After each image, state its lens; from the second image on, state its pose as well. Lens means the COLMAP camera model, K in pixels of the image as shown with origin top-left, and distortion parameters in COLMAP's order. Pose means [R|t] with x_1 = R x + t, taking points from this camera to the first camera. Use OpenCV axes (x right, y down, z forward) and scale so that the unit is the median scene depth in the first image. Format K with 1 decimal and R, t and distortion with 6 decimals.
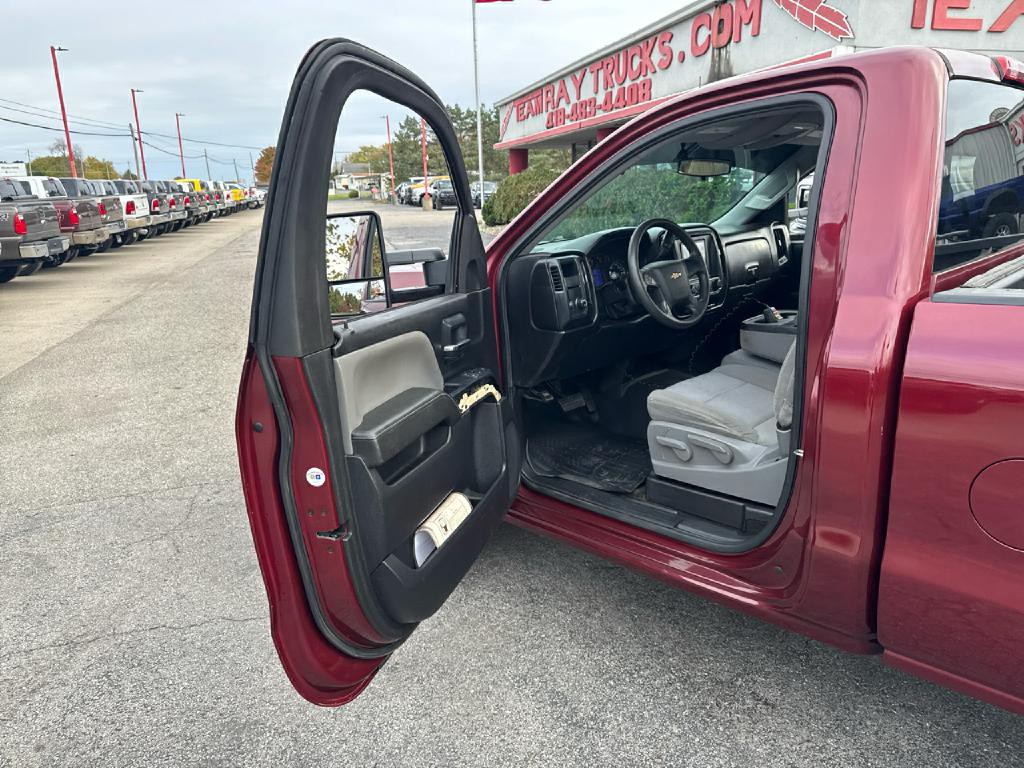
lens RADIAL K [[723.8, 0, 495.1], [0, 723.8, 385.1], [0, 0, 1]] dist [0.003961, -0.003935]
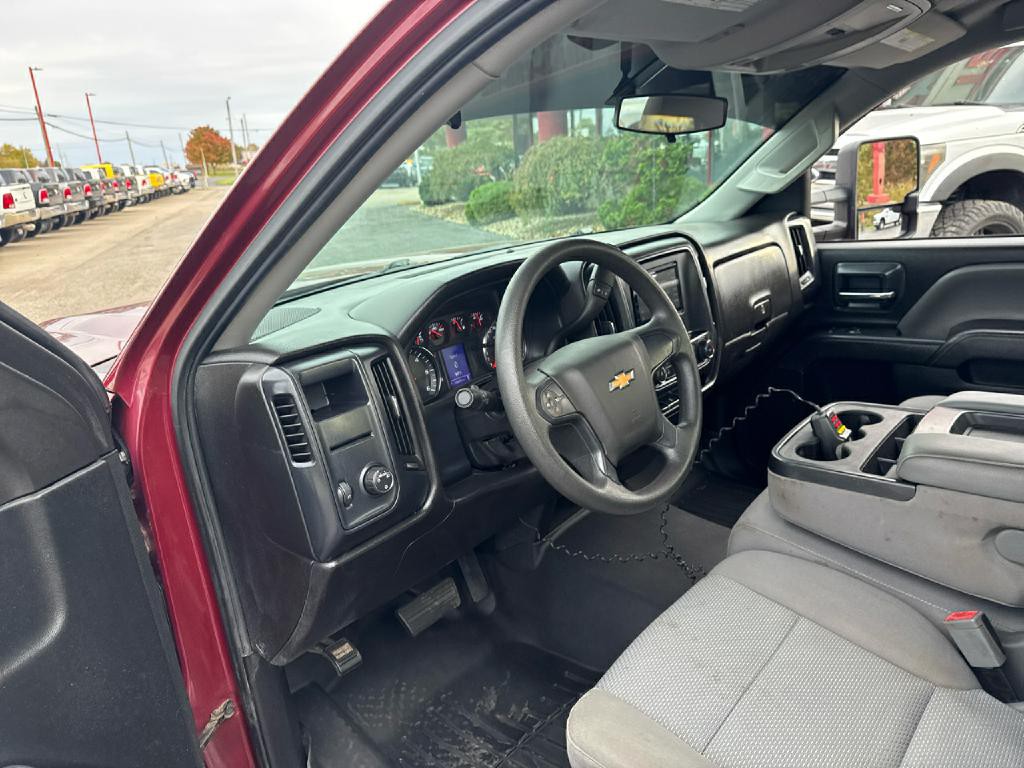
lens RADIAL K [[730.2, 0, 522.5], [0, 730.2, 384.1], [0, 0, 1]] dist [0.011323, -0.025528]
pose [[0.994175, -0.059291, 0.090009, 0.026979], [0.056623, 0.997885, 0.031914, -0.028201], [-0.091711, -0.026632, 0.995429, 0.102699]]
